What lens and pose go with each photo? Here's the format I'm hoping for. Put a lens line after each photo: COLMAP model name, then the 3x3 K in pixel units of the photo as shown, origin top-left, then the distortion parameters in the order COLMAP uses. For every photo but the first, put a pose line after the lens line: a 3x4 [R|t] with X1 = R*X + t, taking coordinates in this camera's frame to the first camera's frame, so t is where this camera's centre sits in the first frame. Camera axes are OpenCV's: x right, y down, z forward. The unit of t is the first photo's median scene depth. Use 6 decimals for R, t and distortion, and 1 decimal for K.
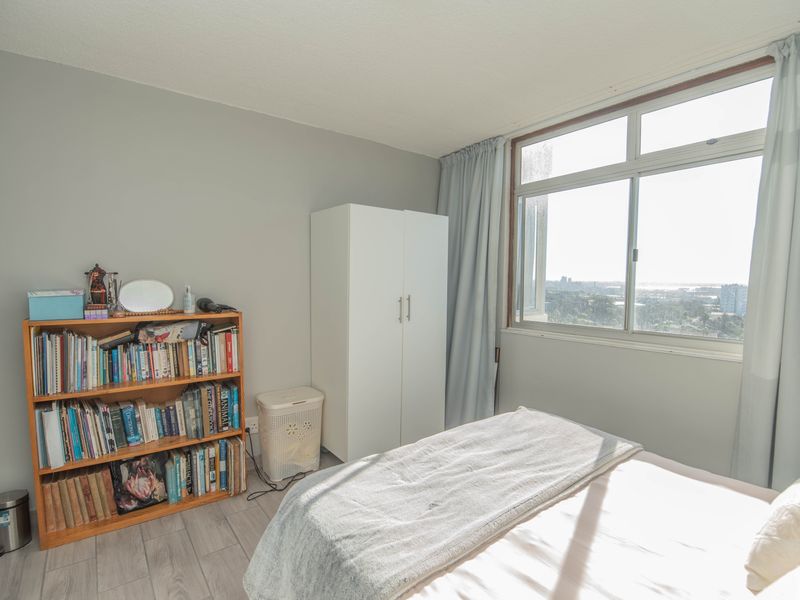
lens RADIAL K [[390.0, 0, 402.7], [0, 390.0, 307.6], [0, 0, 1]] dist [-0.029415, -0.000293]
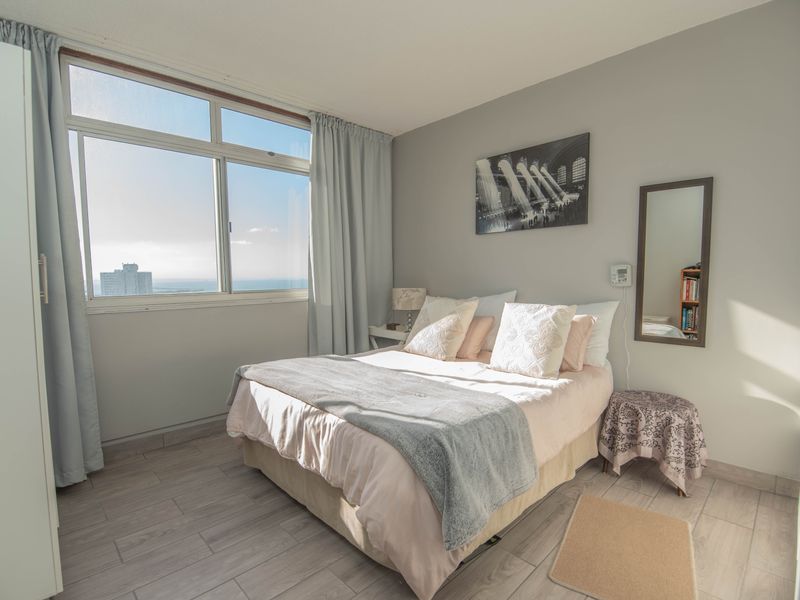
lens RADIAL K [[390.0, 0, 402.7], [0, 390.0, 307.6], [0, 0, 1]] dist [-0.029415, -0.000293]
pose [[-0.098479, -0.089898, 0.991070, -0.656322], [0.067701, 0.992999, 0.096800, 0.029535], [-0.992834, 0.076629, -0.091703, 0.601284]]
